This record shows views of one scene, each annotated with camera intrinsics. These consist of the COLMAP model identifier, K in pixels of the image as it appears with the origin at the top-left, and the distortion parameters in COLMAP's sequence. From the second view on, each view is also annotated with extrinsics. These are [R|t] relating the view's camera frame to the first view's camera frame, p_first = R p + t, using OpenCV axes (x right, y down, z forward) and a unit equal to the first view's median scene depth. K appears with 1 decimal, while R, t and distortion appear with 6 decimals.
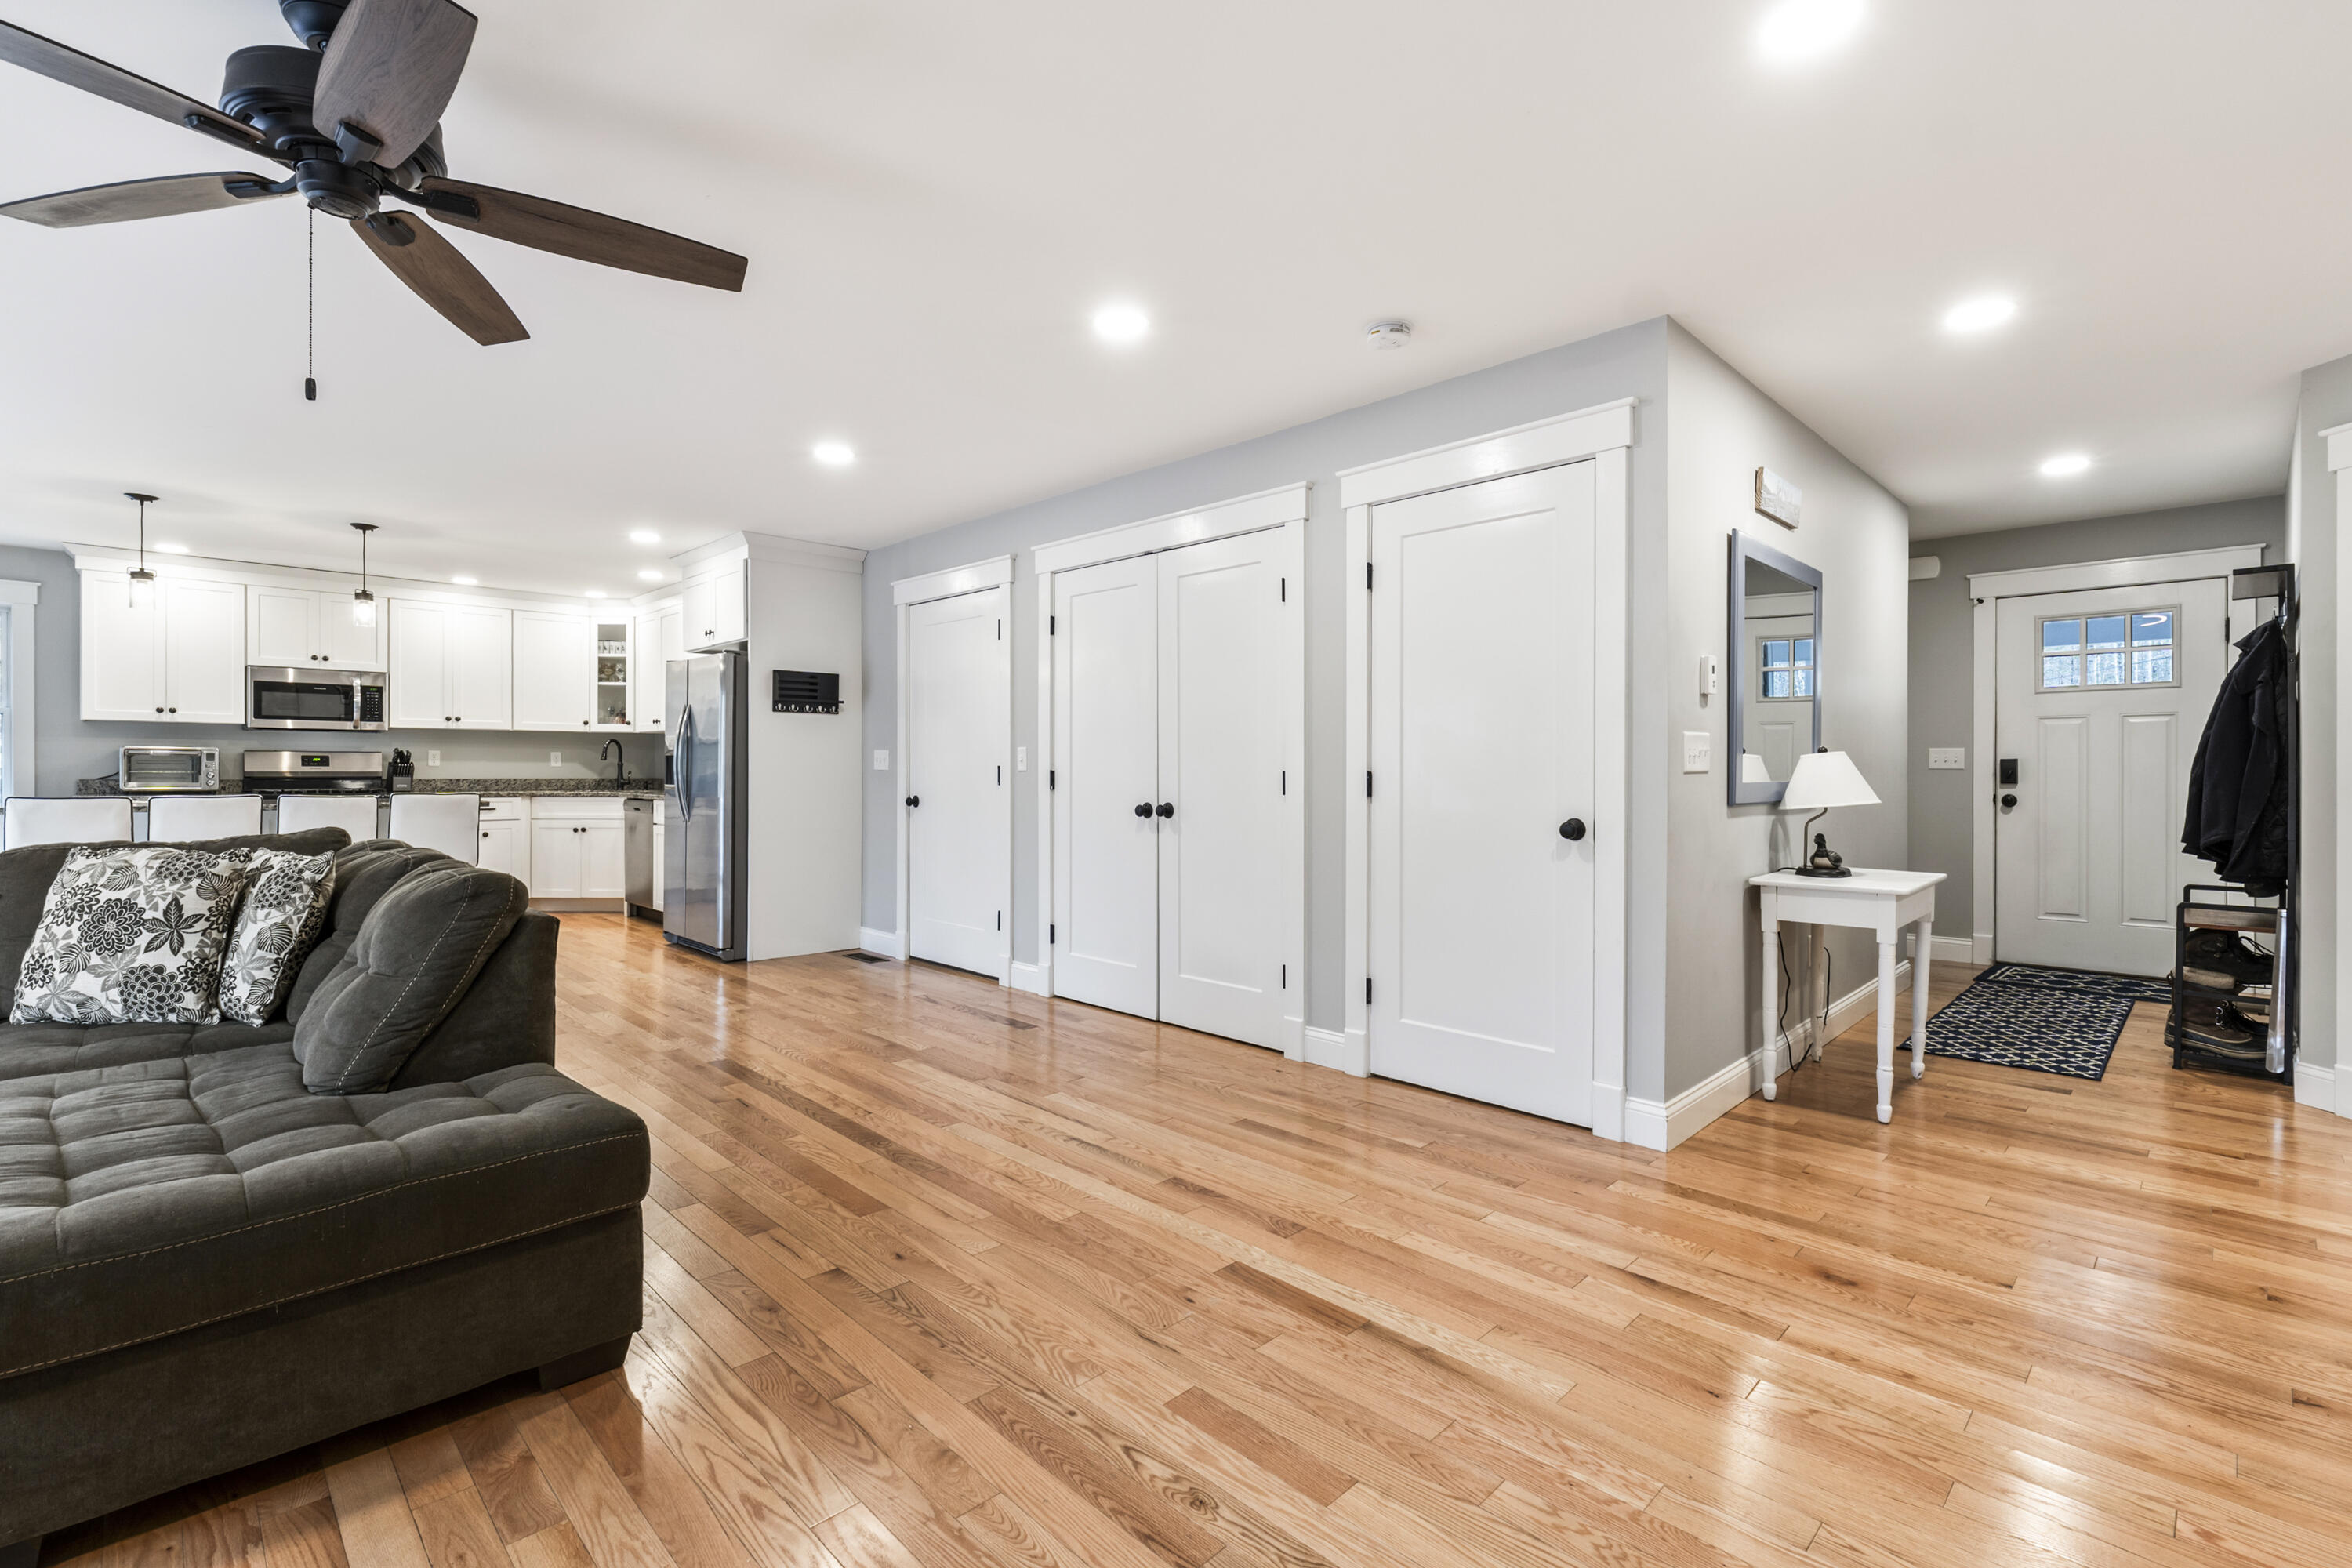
lens RADIAL K [[1060.1, 0, 1176.0], [0, 1060.1, 784.0], [0, 0, 1]] dist [-0.000113, 0.000008]
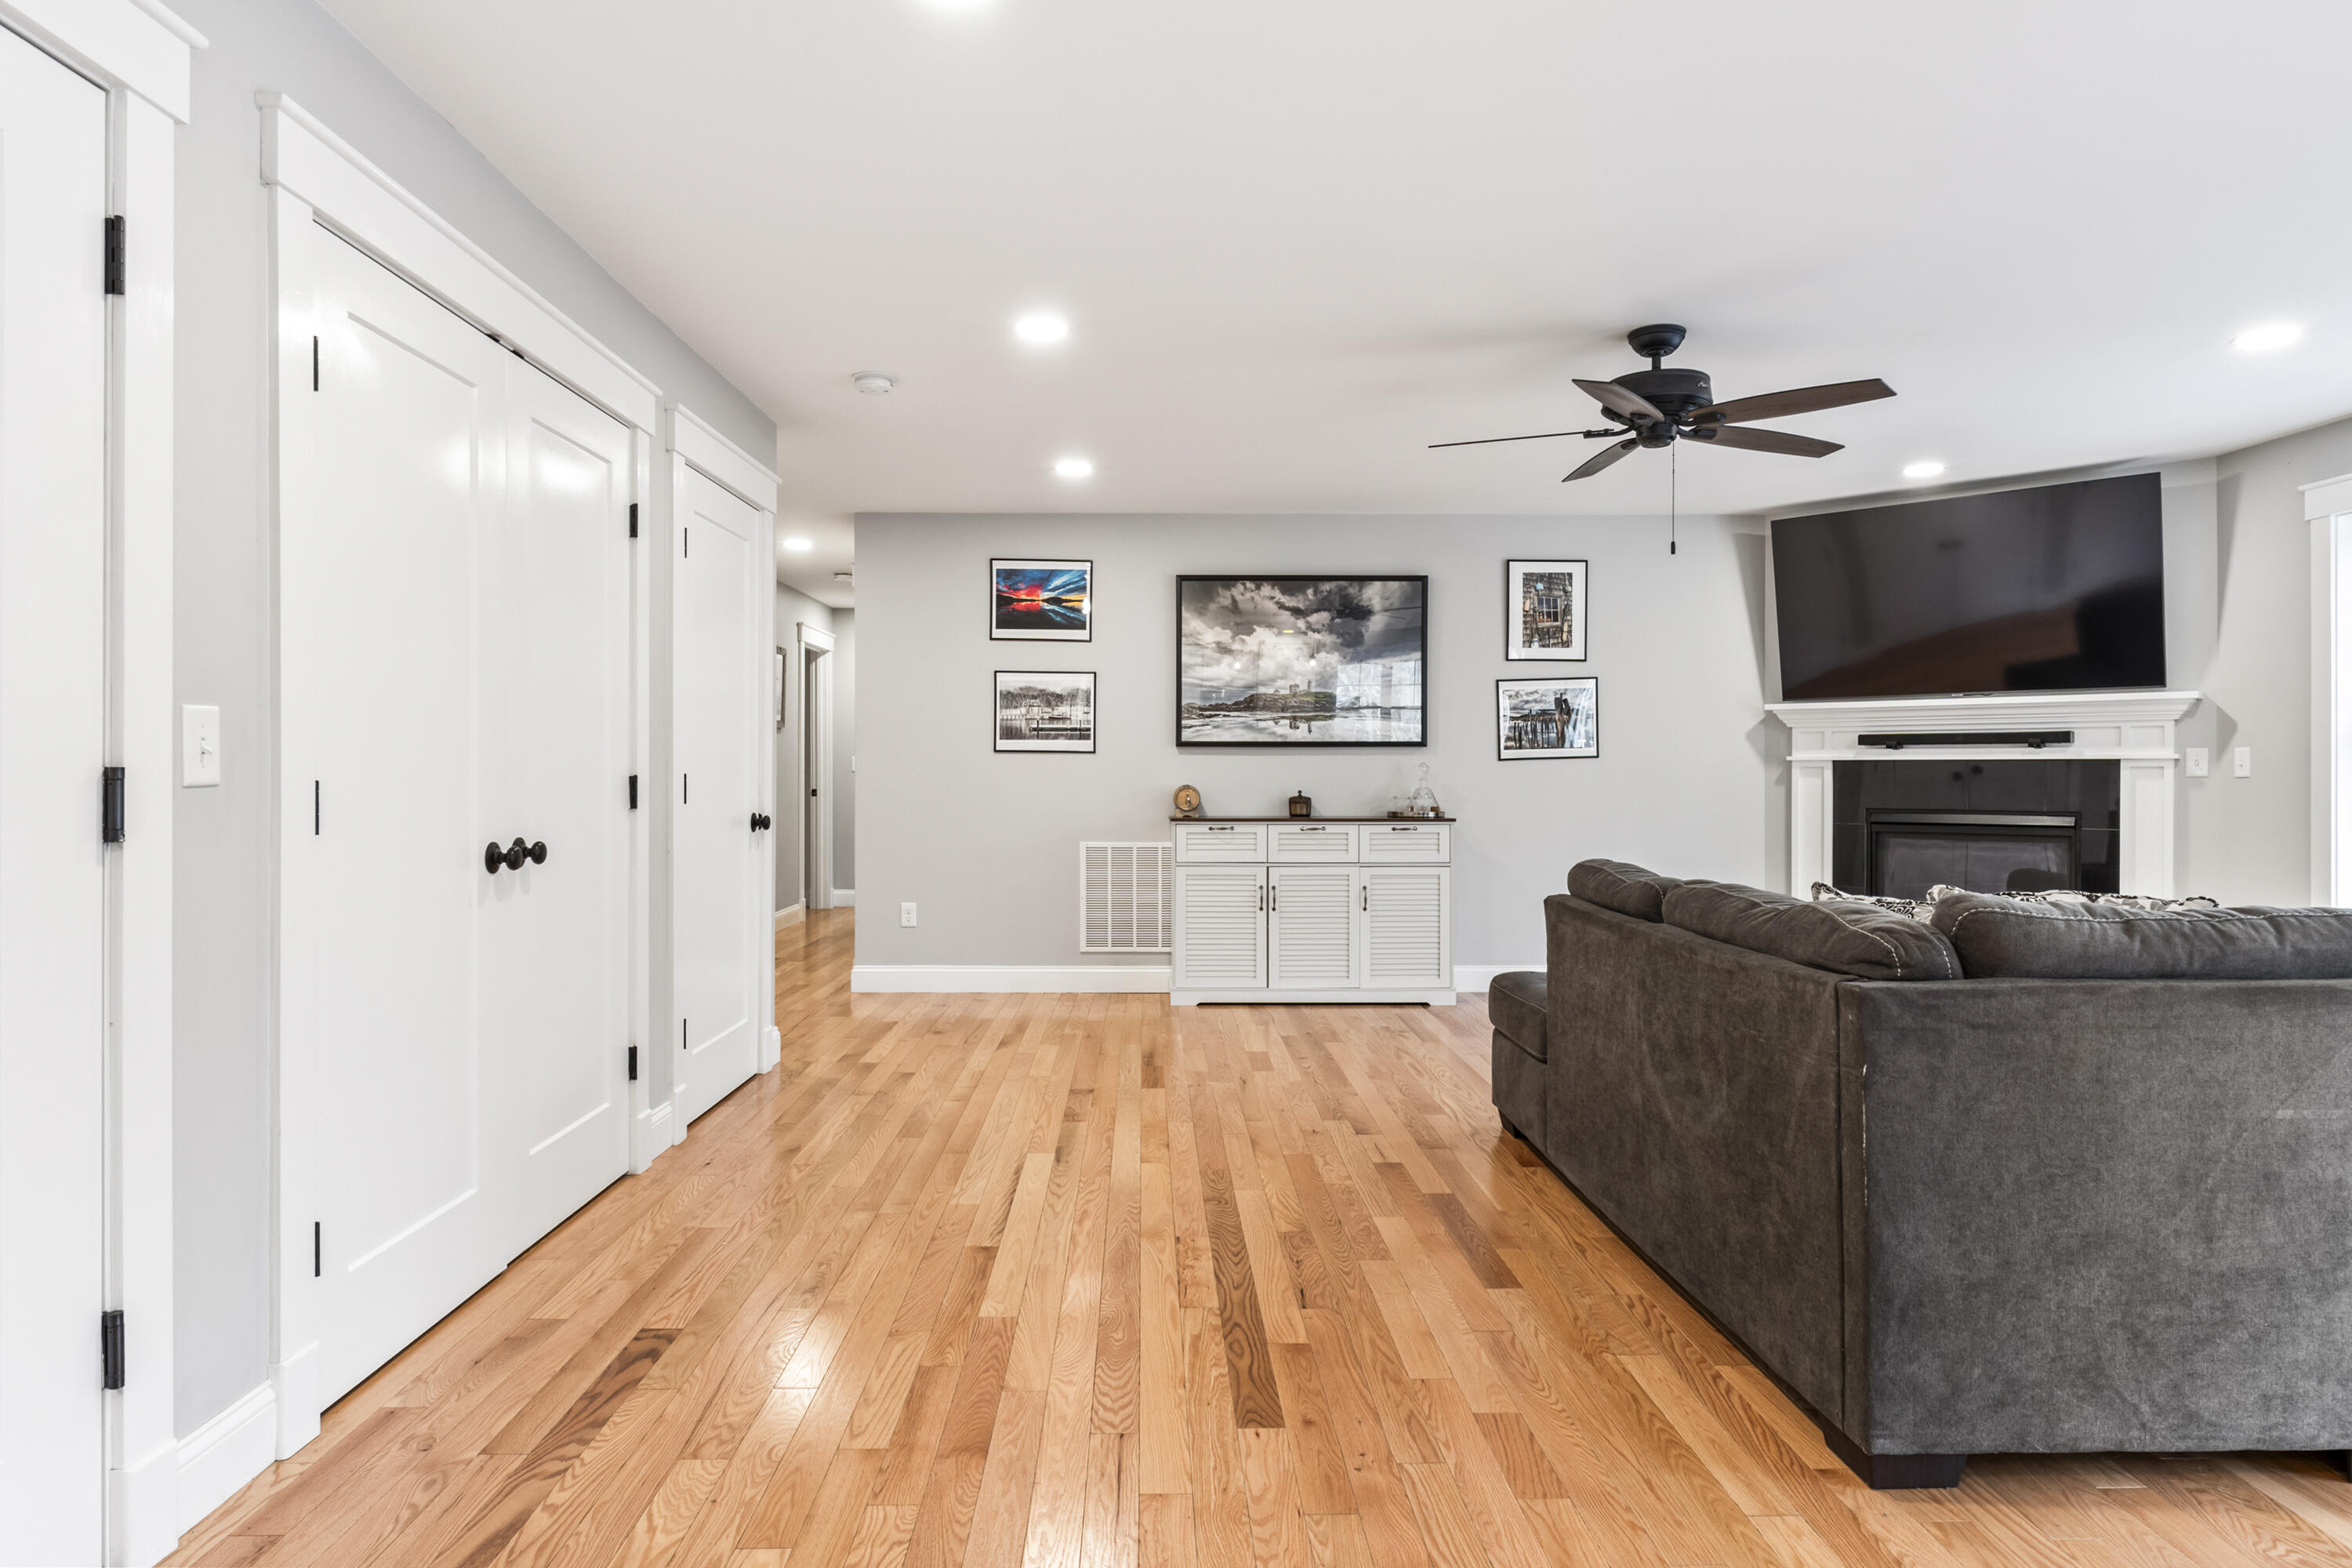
lens RADIAL K [[1353.2, 0, 1176.0], [0, 1353.2, 784.0], [0, 0, 1]] dist [-0.000357, -0.000031]
pose [[-0.731742, -0.014080, 0.681436, -0.922535], [0.004596, 0.999662, 0.025591, -0.031845], [-0.681566, 0.021858, -0.731430, 1.674410]]
